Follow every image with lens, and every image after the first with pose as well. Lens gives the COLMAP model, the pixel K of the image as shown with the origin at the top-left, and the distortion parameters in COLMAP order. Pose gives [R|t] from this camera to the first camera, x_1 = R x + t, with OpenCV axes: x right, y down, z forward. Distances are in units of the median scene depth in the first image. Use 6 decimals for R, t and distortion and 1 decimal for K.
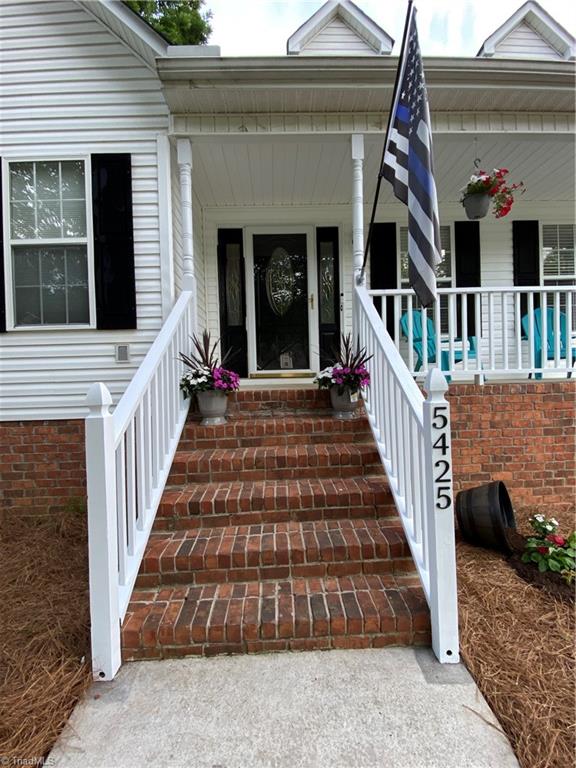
lens RADIAL K [[336.3, 0, 288.1], [0, 336.3, 383.4], [0, 0, 1]] dist [-0.011648, -0.003019]
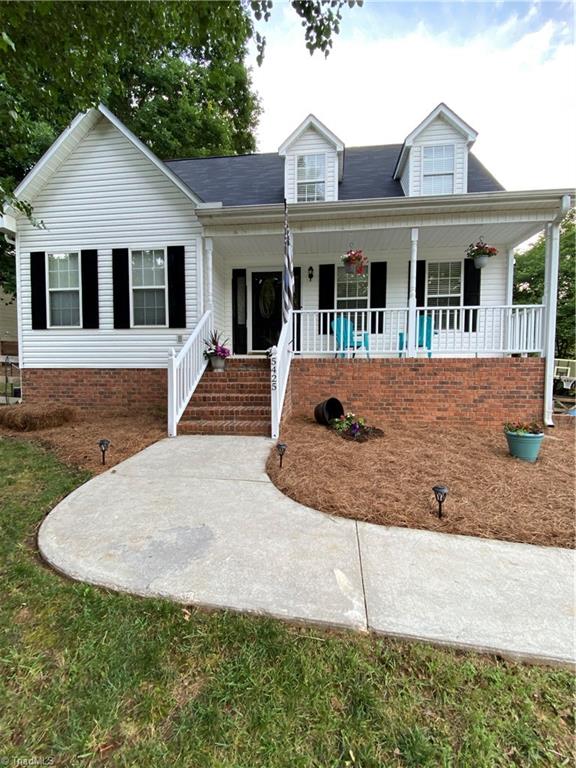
lens RADIAL K [[336.3, 0, 288.3], [0, 336.3, 386.0], [0, 0, 1]] dist [-0.011648, -0.003019]
pose [[0.988722, 0.037356, -0.145027, 0.538162], [-0.031902, 0.998700, 0.039752, 0.107051], [0.146324, -0.034677, 0.988629, -1.073972]]
